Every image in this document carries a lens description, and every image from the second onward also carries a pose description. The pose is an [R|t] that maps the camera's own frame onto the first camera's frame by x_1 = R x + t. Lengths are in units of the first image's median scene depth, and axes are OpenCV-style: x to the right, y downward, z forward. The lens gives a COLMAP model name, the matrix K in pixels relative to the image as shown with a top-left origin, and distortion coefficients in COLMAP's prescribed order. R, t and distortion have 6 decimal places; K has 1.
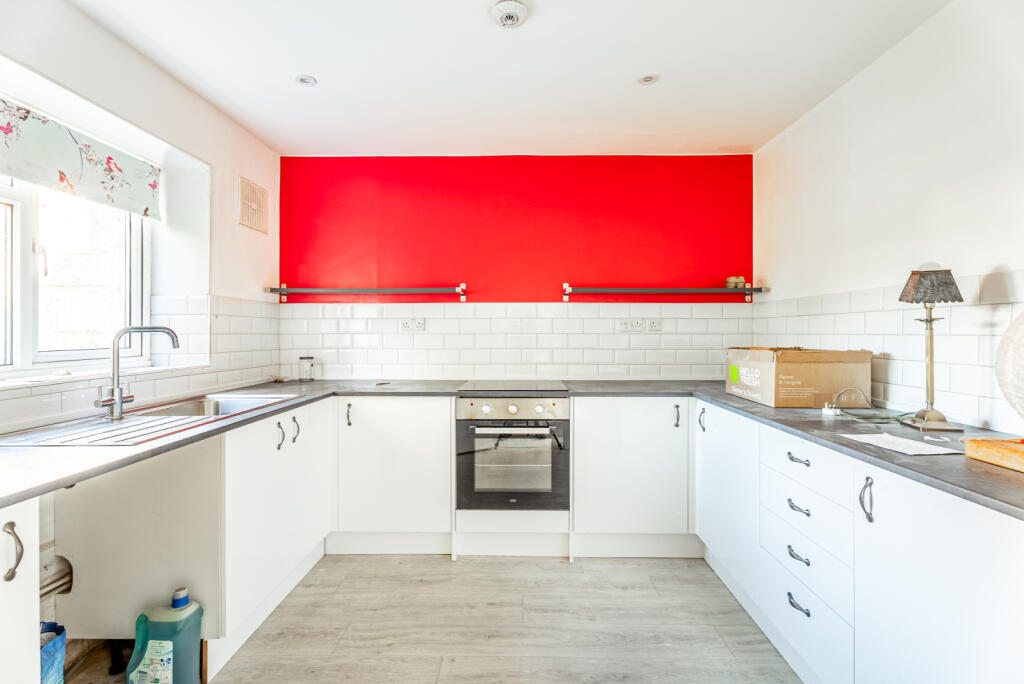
lens RADIAL K [[466.8, 0, 511.1], [0, 466.8, 334.9], [0, 0, 1]] dist [0.022712, 0.000609]
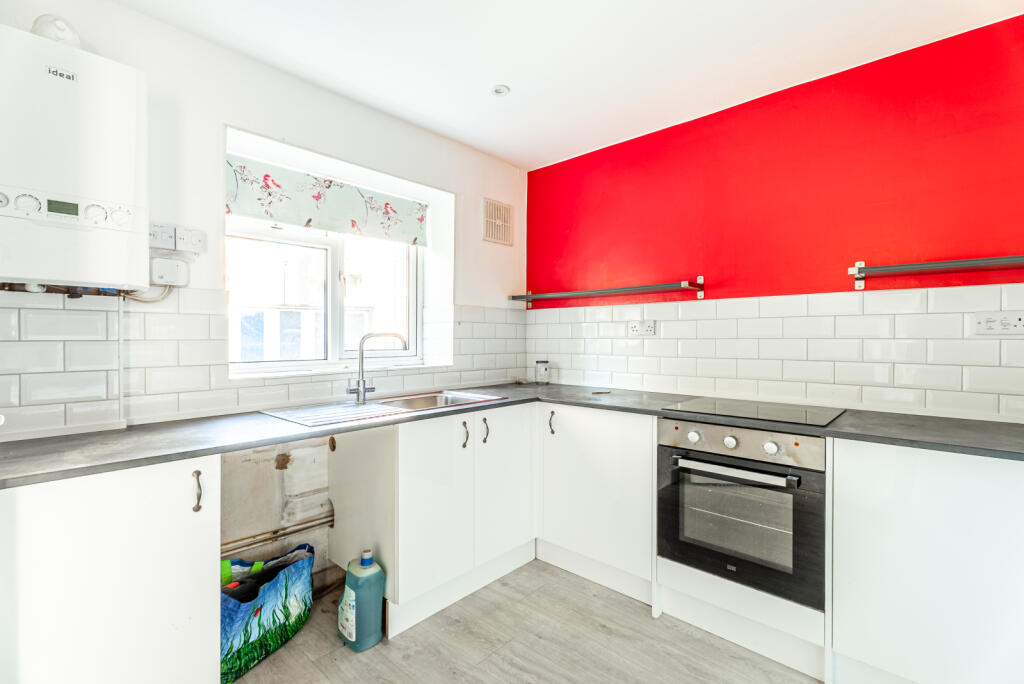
lens RADIAL K [[466.8, 0, 513.9], [0, 466.8, 341.2], [0, 0, 1]] dist [0.022712, 0.000609]
pose [[0.752482, 0.005455, -0.658591, 0.235686], [-0.002871, 0.999983, 0.005001, -0.001331], [0.658607, -0.001872, 0.752485, 0.229721]]
